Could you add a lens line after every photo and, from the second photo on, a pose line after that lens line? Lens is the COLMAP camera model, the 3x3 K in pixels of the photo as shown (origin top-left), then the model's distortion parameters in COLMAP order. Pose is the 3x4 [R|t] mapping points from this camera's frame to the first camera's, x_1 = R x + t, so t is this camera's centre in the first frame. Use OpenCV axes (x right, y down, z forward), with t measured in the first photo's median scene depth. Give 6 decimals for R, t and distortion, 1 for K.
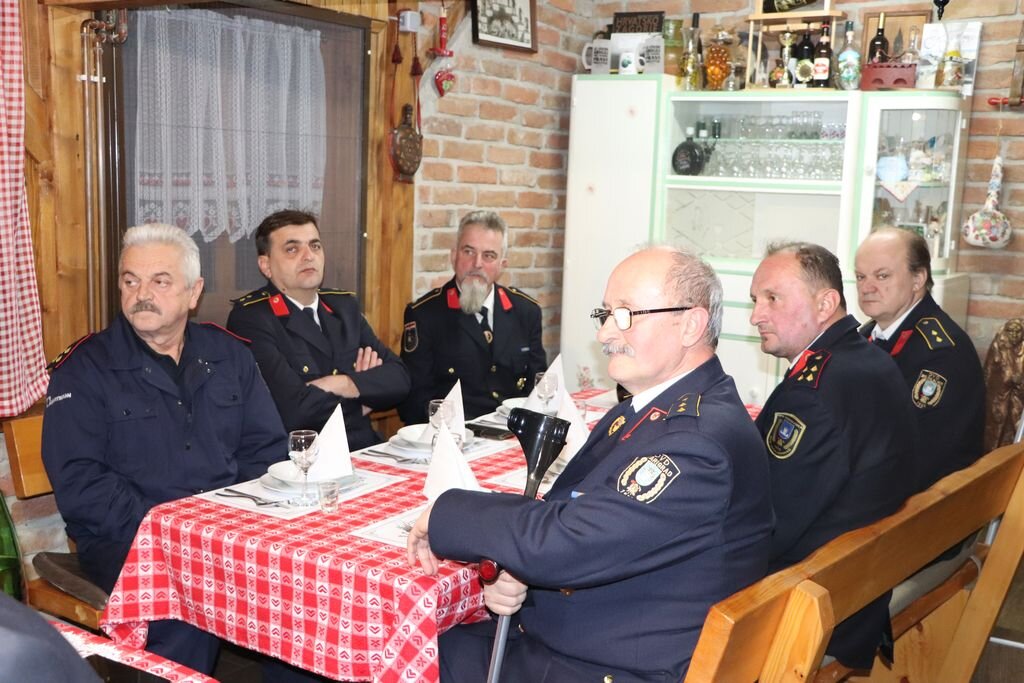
lens RADIAL K [[1253.9, 0, 509.0], [0, 1253.9, 341.6], [0, 0, 1]] dist [0.044236, 0.000000]
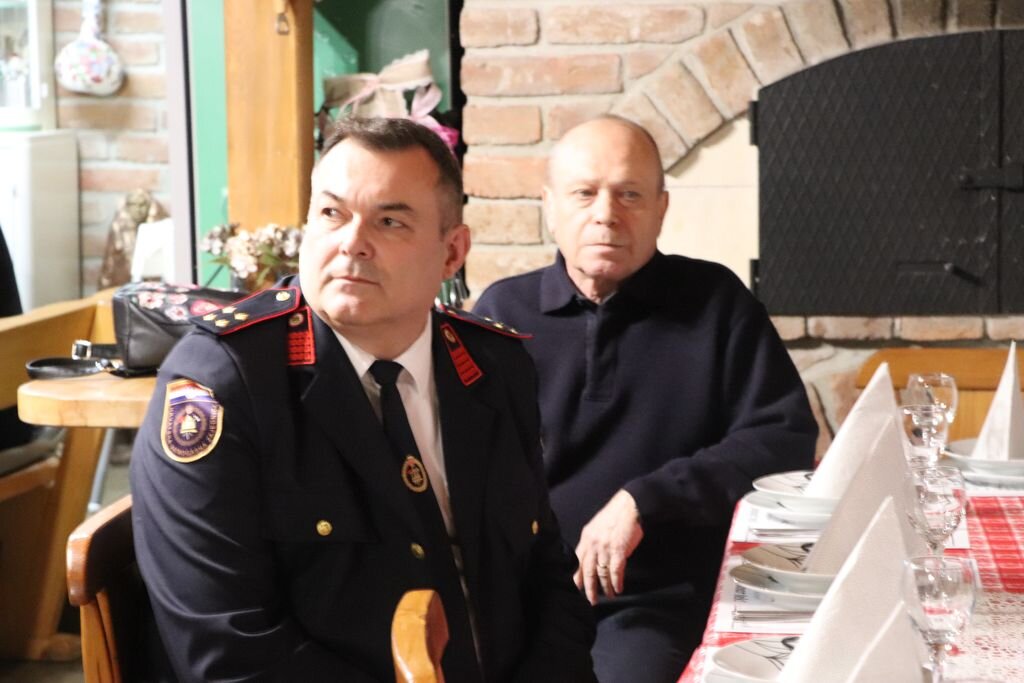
lens RADIAL K [[2937.8, 0, 512.0], [0, 2937.8, 343.1], [0, 0, 1]] dist [0.762708, 0.000000]
pose [[0.900330, -0.080224, 0.427750, -0.151646], [0.087232, 0.996183, 0.003226, 0.084470], [-0.426376, 0.034409, 0.903891, -0.655519]]
